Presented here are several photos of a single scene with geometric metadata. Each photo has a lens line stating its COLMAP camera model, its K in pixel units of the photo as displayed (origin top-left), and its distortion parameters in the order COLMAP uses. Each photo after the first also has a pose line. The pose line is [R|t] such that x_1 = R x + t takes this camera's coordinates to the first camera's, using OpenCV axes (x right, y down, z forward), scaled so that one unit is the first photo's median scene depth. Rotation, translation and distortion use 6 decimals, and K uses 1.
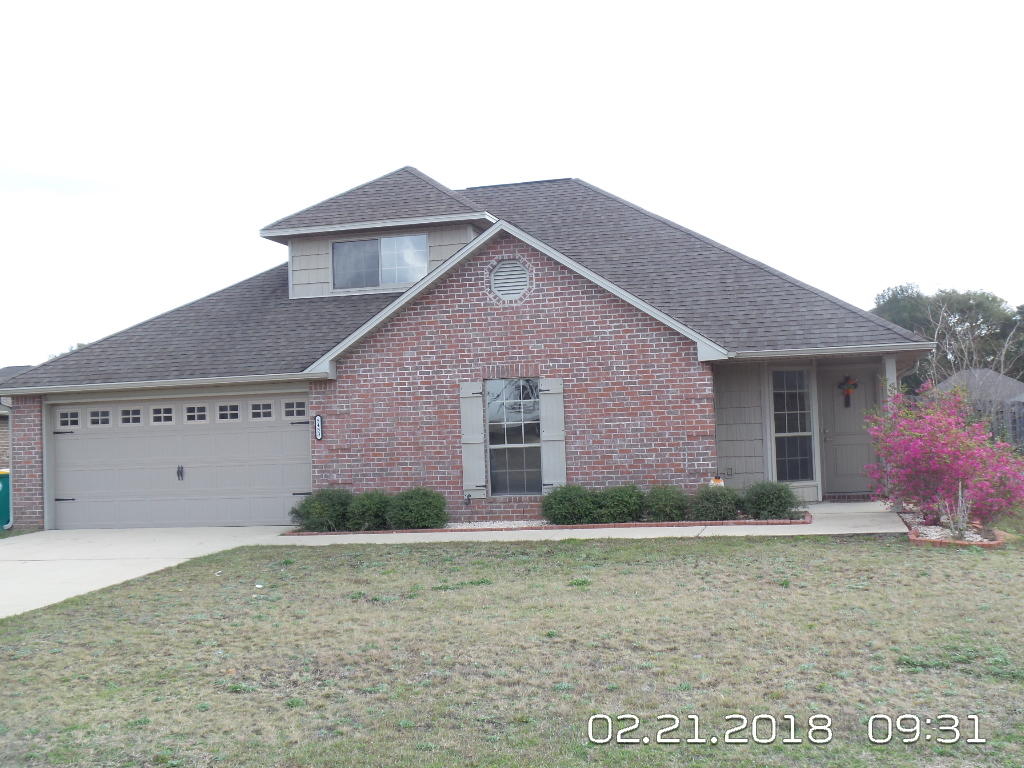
lens RADIAL K [[1249.1, 0, 512.0], [0, 1249.1, 384.0], [0, 0, 1]] dist [-0.125972, 0.003333]
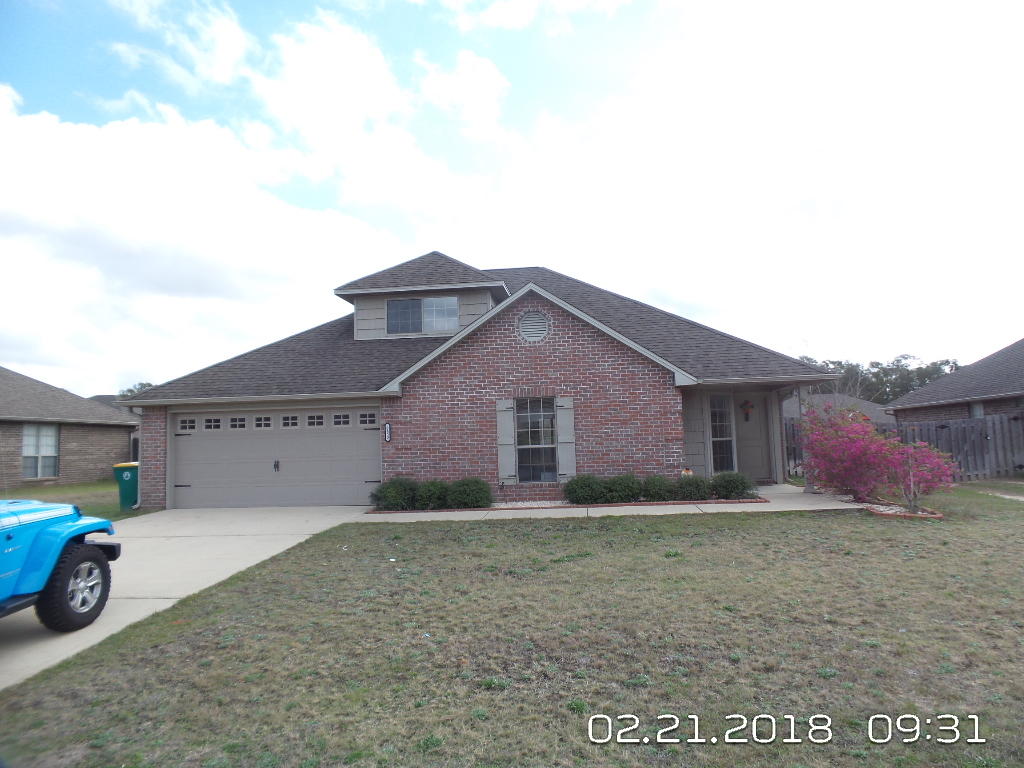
lens RADIAL K [[735.4, 0, 512.1], [0, 735.4, 367.5], [0, 0, 1]] dist [-0.092161, 0.000507]
pose [[0.988877, 0.019966, 0.147389, -0.141371], [-0.010441, 0.997823, -0.065117, 0.015264], [-0.148368, 0.062854, 0.986933, 0.193170]]
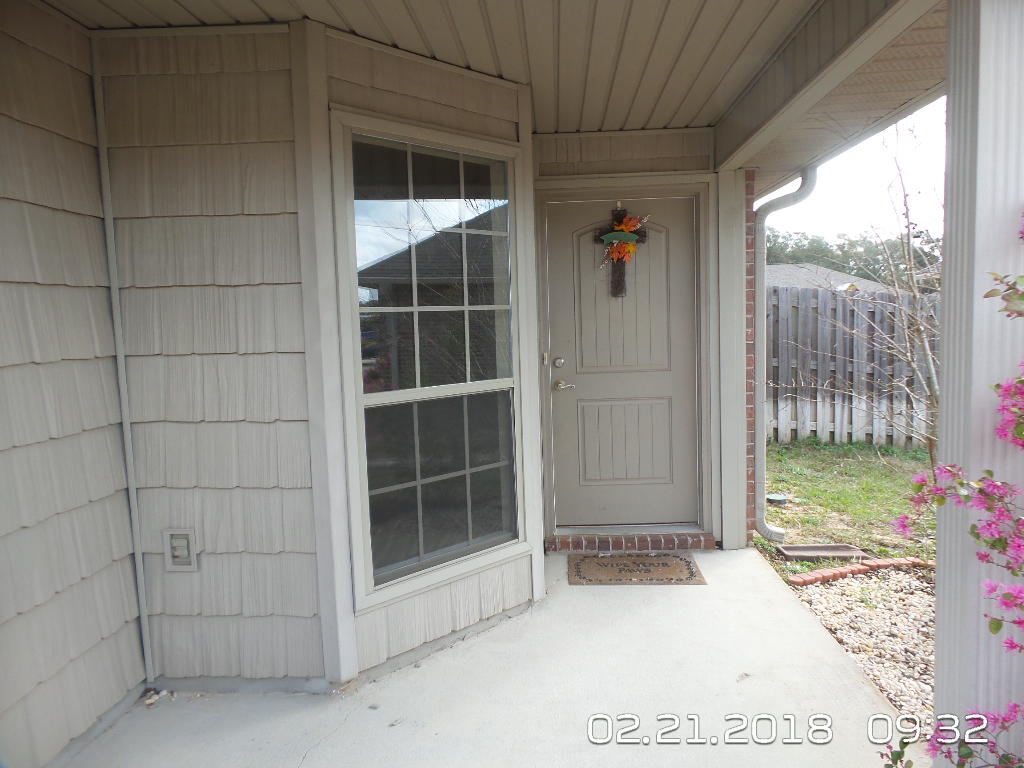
lens RADIAL K [[698.3, 0, 515.1], [0, 698.3, 396.6], [0, 0, 1]] dist [-0.004455, 0.000990]
pose [[0.980051, -0.016884, 0.198027, 0.211138], [-0.013794, 0.988204, 0.152523, 0.018069], [-0.198266, -0.152212, 0.968257, 0.846181]]
